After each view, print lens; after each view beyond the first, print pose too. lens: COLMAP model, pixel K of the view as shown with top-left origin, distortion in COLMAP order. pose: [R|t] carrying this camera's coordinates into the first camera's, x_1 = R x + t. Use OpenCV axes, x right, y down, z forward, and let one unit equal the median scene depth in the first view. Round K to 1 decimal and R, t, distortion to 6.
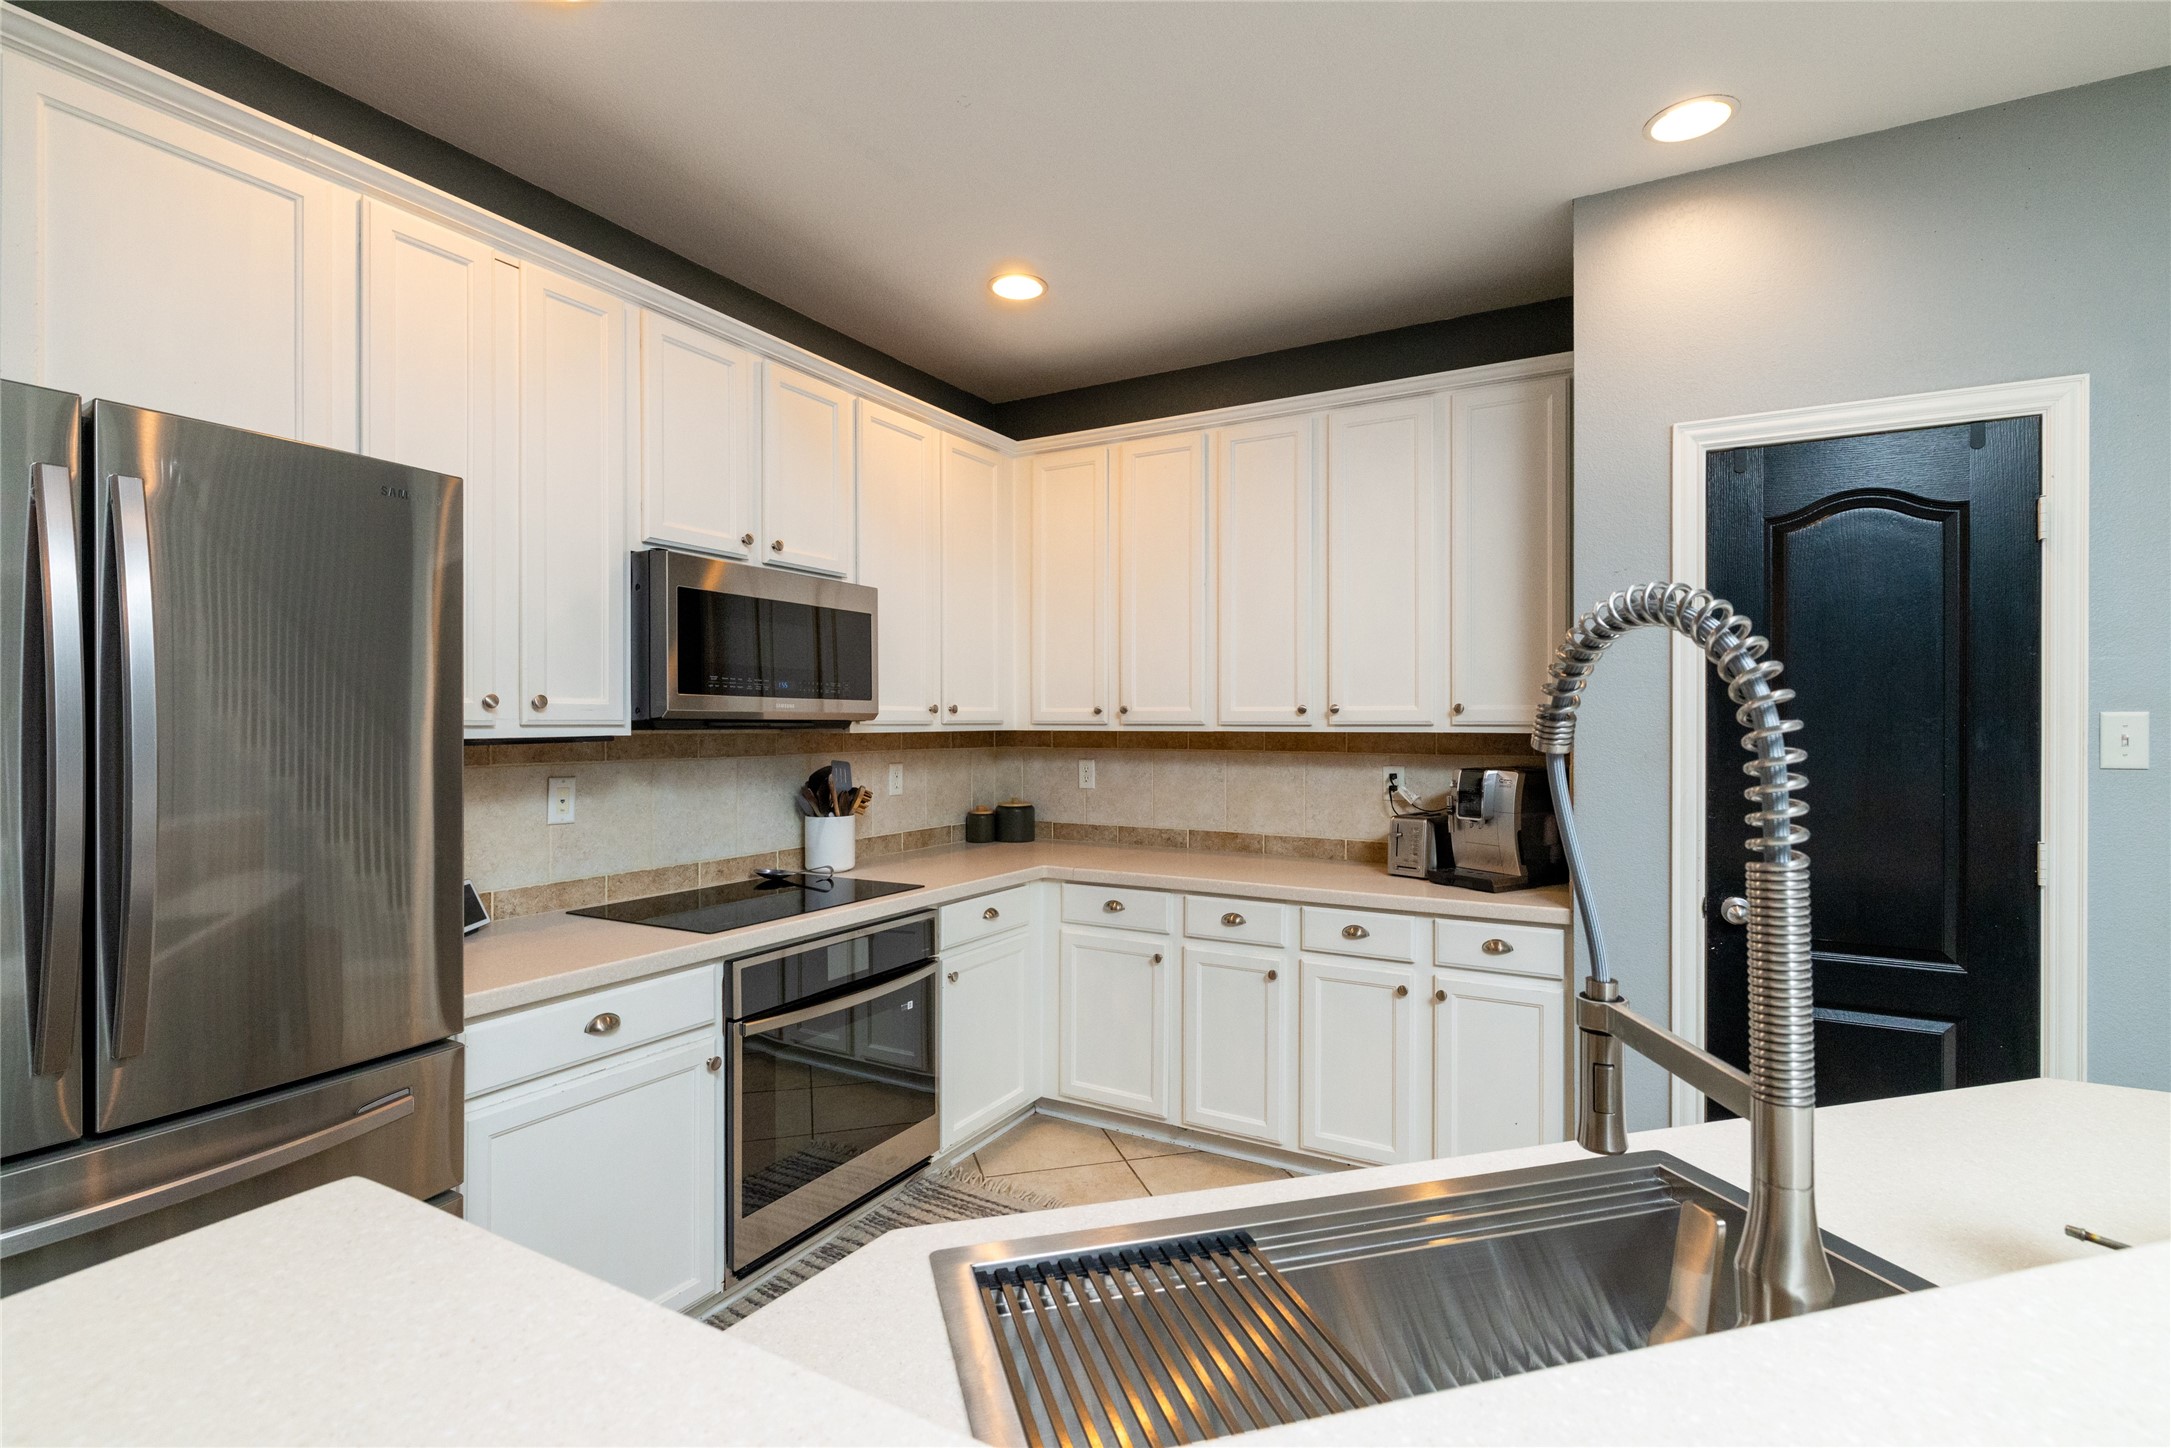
lens RADIAL K [[1006.2, 0, 1085.5], [0, 1006.2, 724.0], [0, 0, 1]] dist [0.001965, 0.000694]
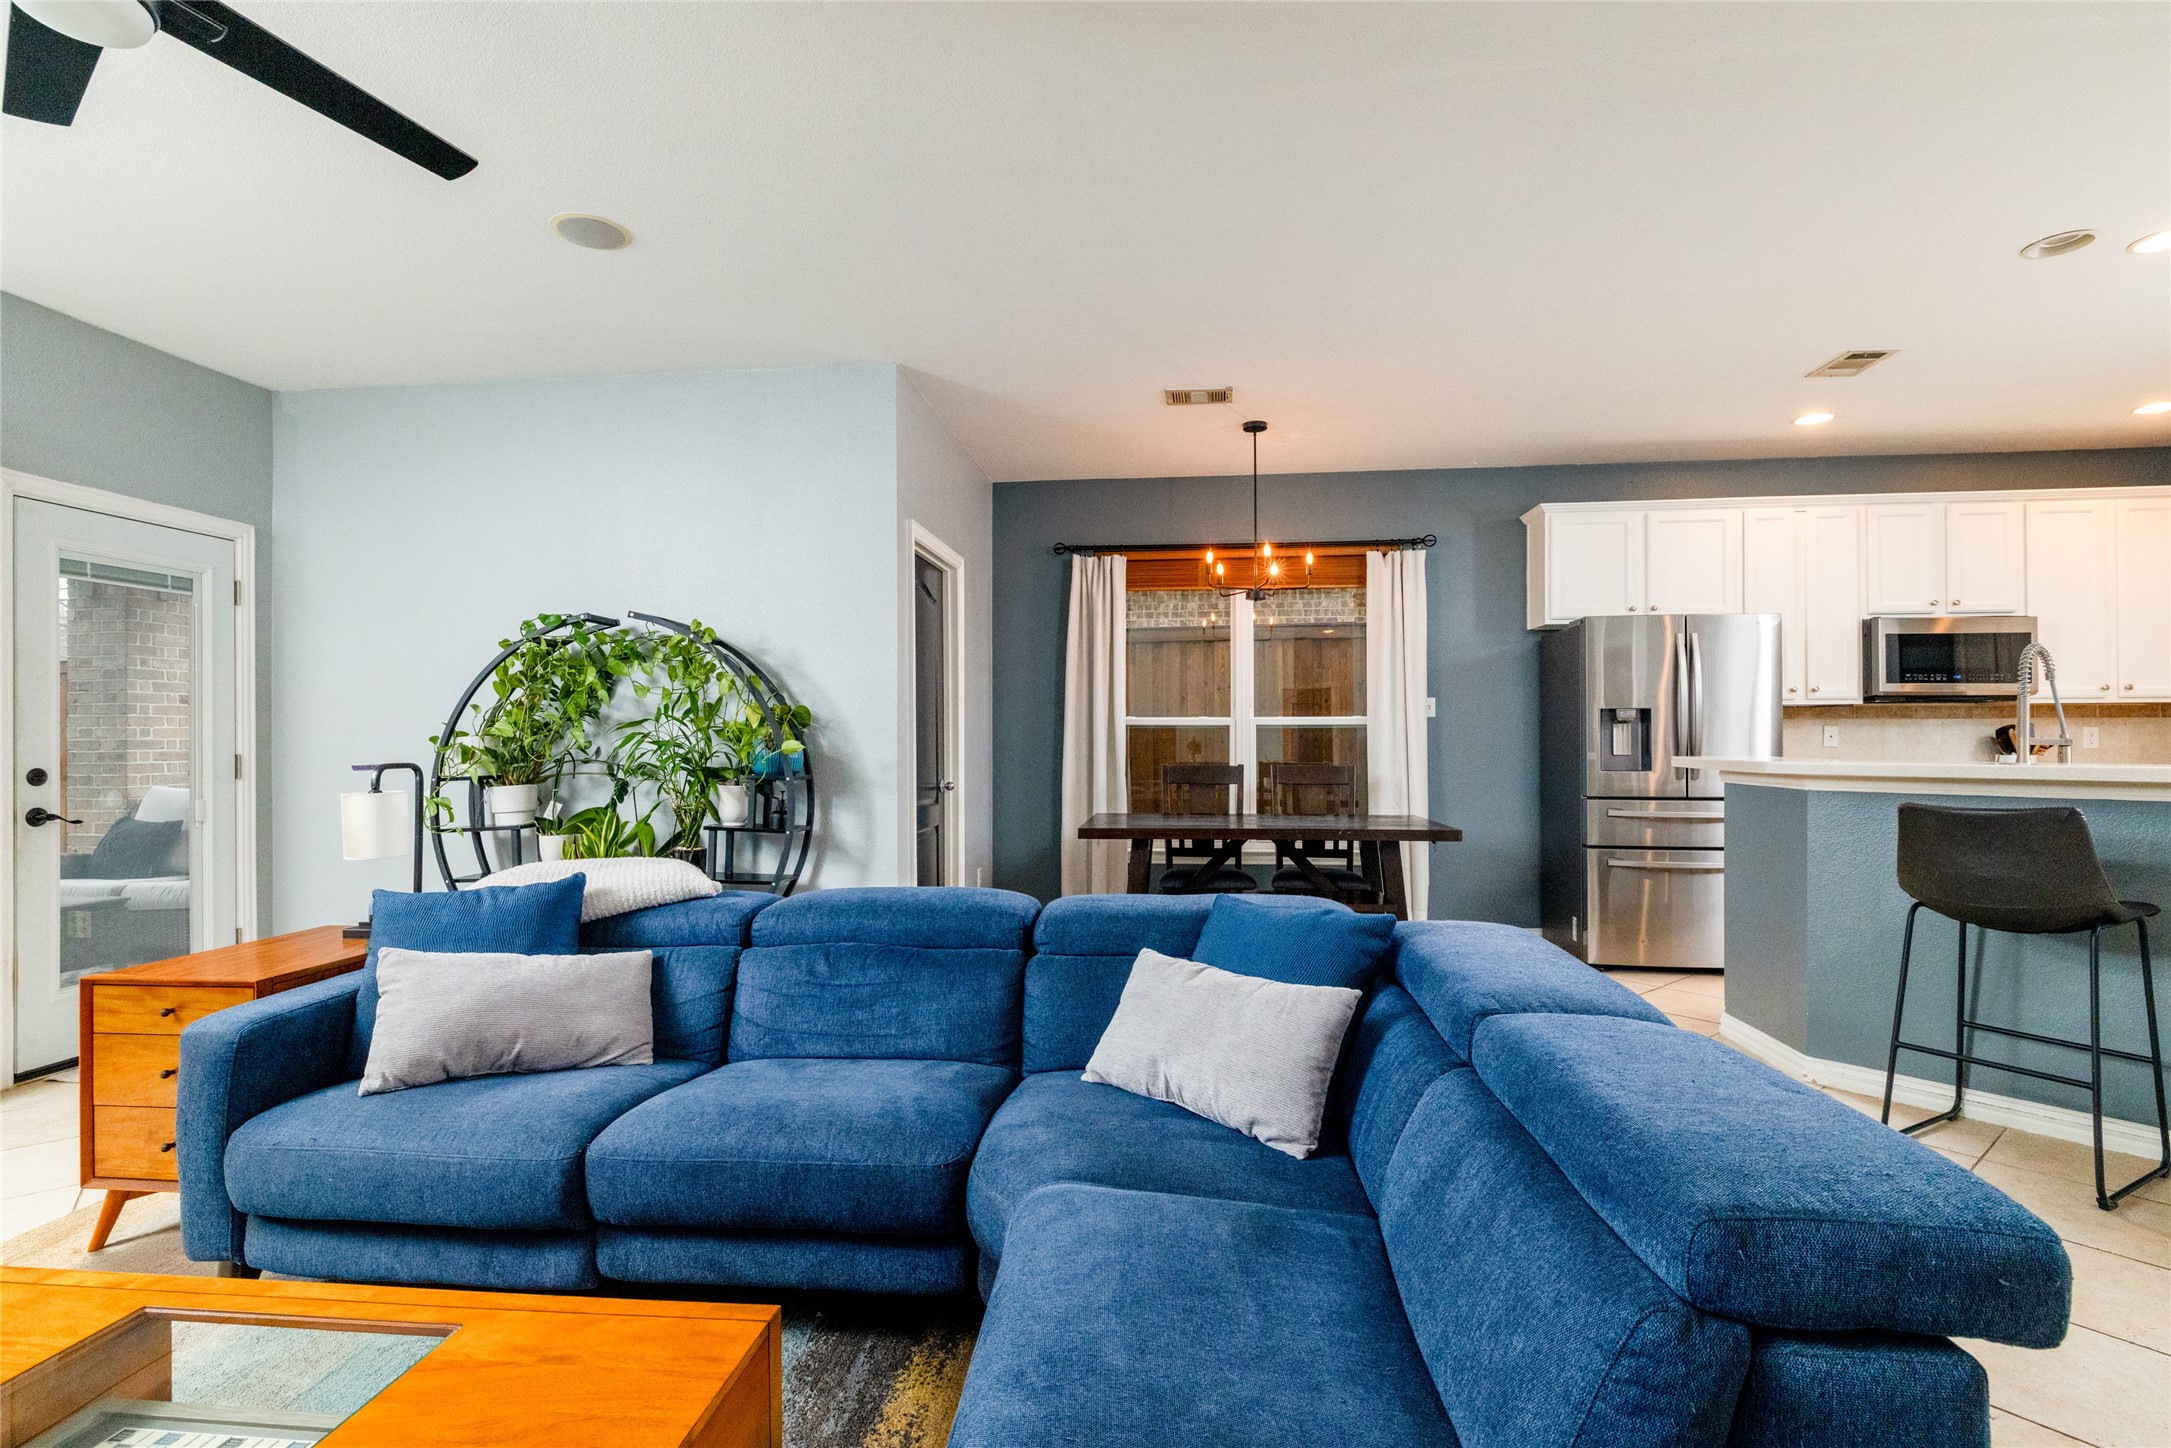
lens RADIAL K [[1009.9, 0, 1076.4], [0, 1009.9, 729.7], [0, 0, 1]] dist [-0.001616, -0.000122]
pose [[0.393289, -0.010138, -0.919359, 0.695812], [-0.000419, 0.999937, -0.011206, 0.073193], [0.919415, 0.004792, 0.393260, -1.119900]]
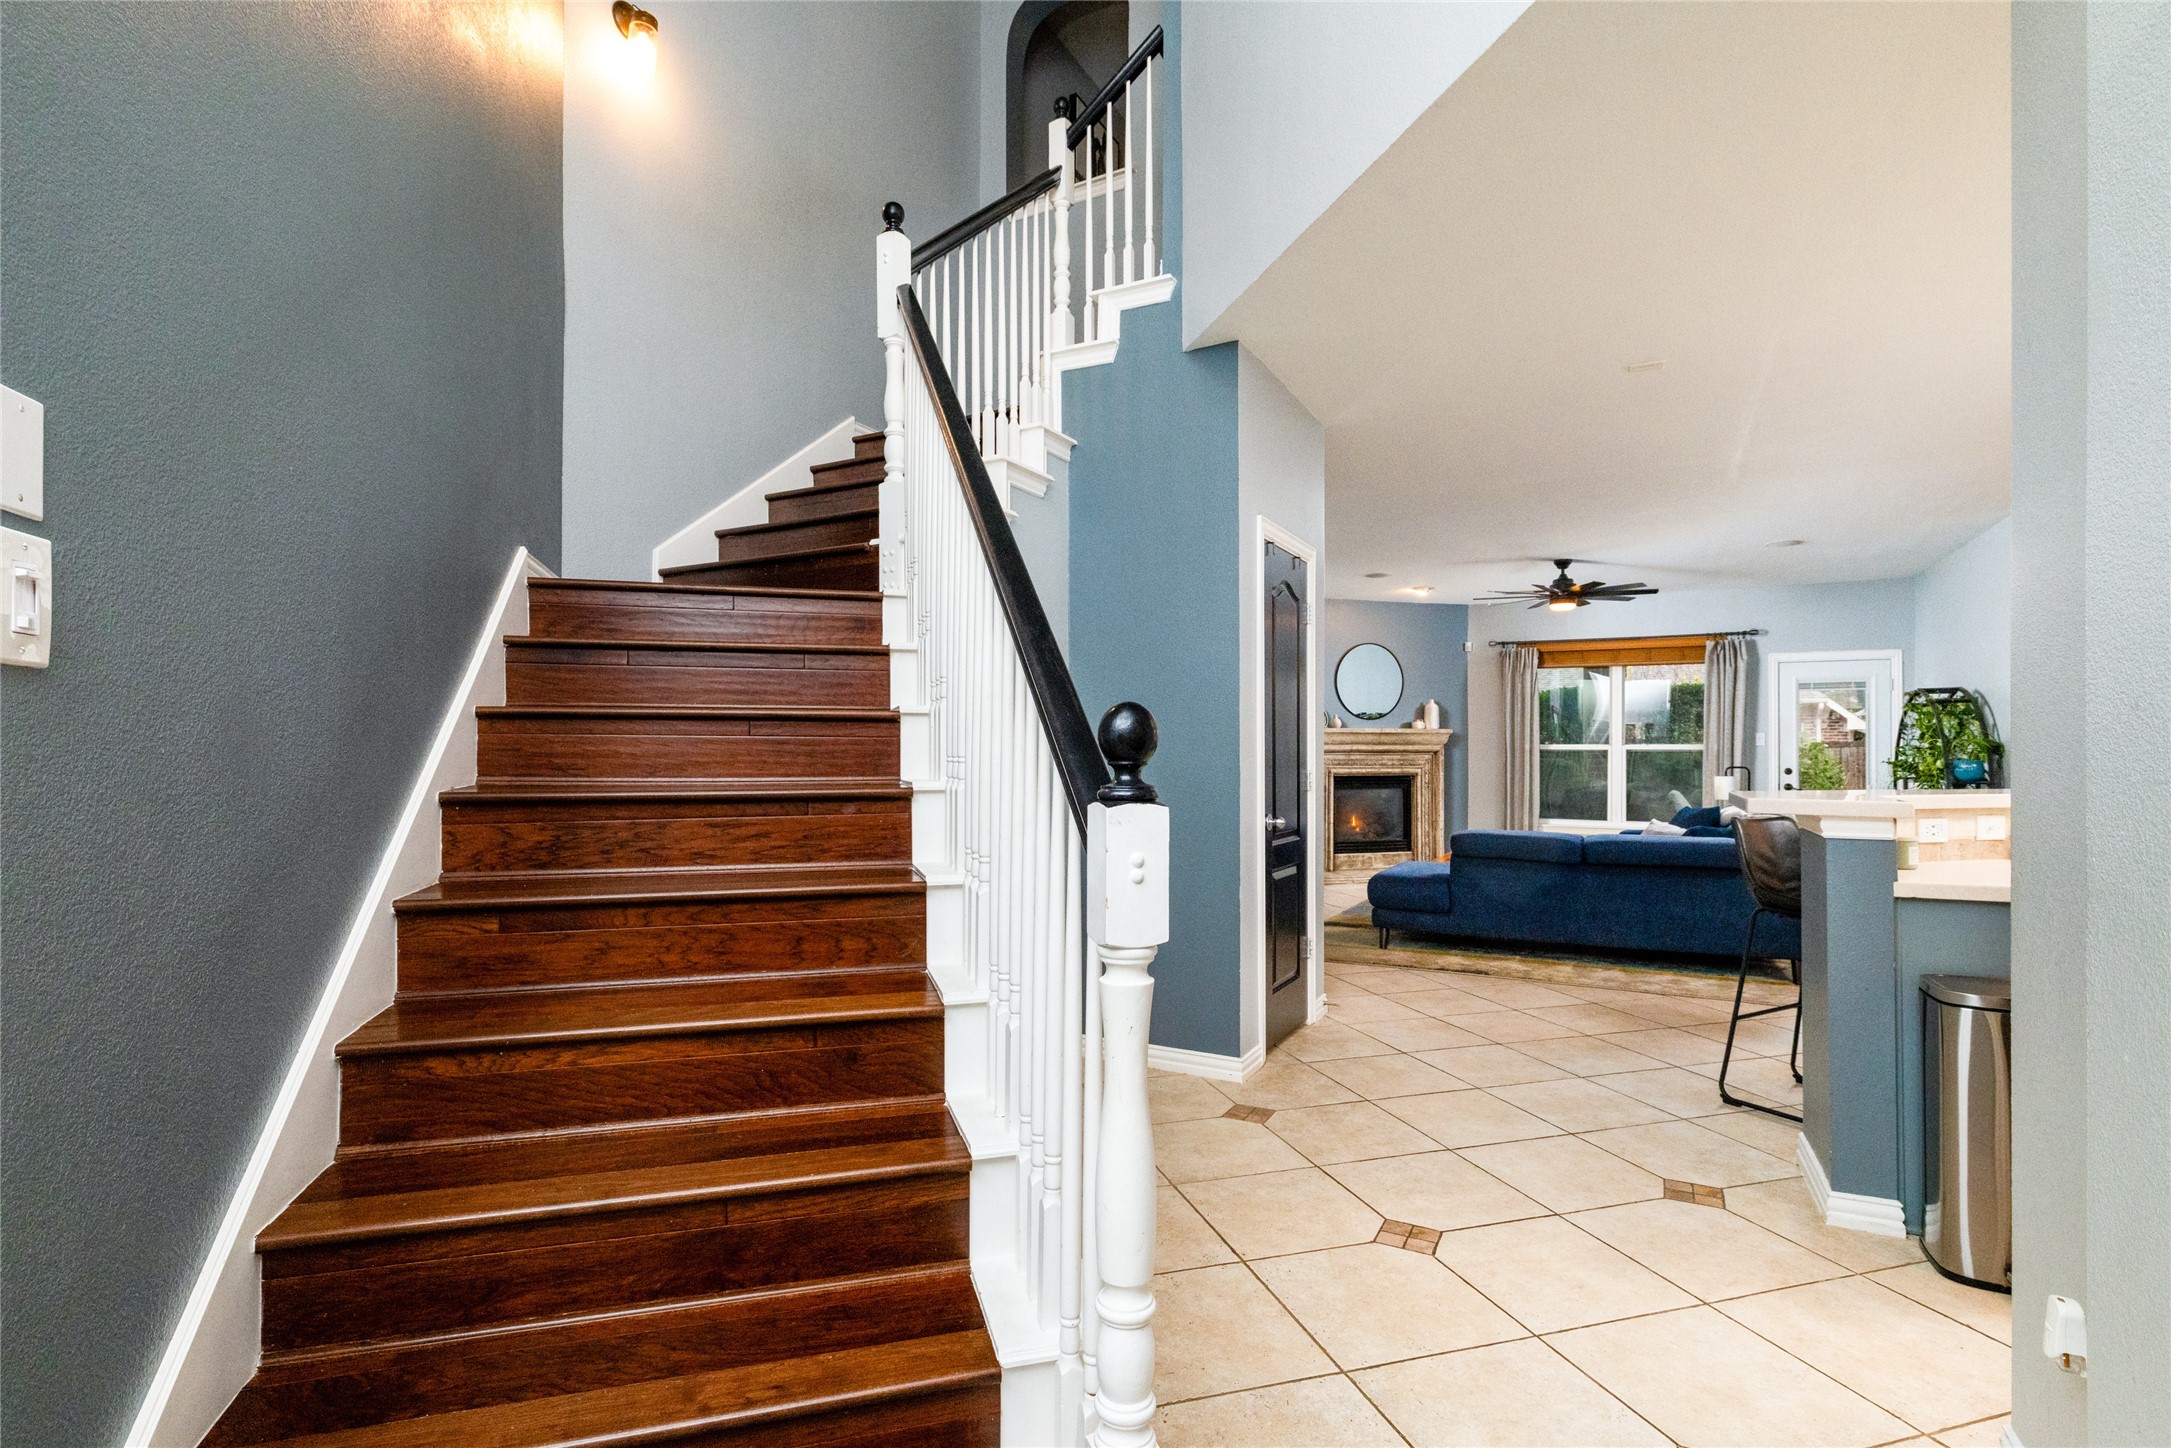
lens RADIAL K [[1037.3, 0, 1086.9], [0, 1037.3, 738.1], [0, 0, 1]] dist [-0.001791, -0.000344]
pose [[-0.999763, -0.003905, -0.021415, 1.272177], [-0.003723, 0.999957, -0.008517, 0.051600], [0.021448, -0.008435, -0.999734, 1.209866]]
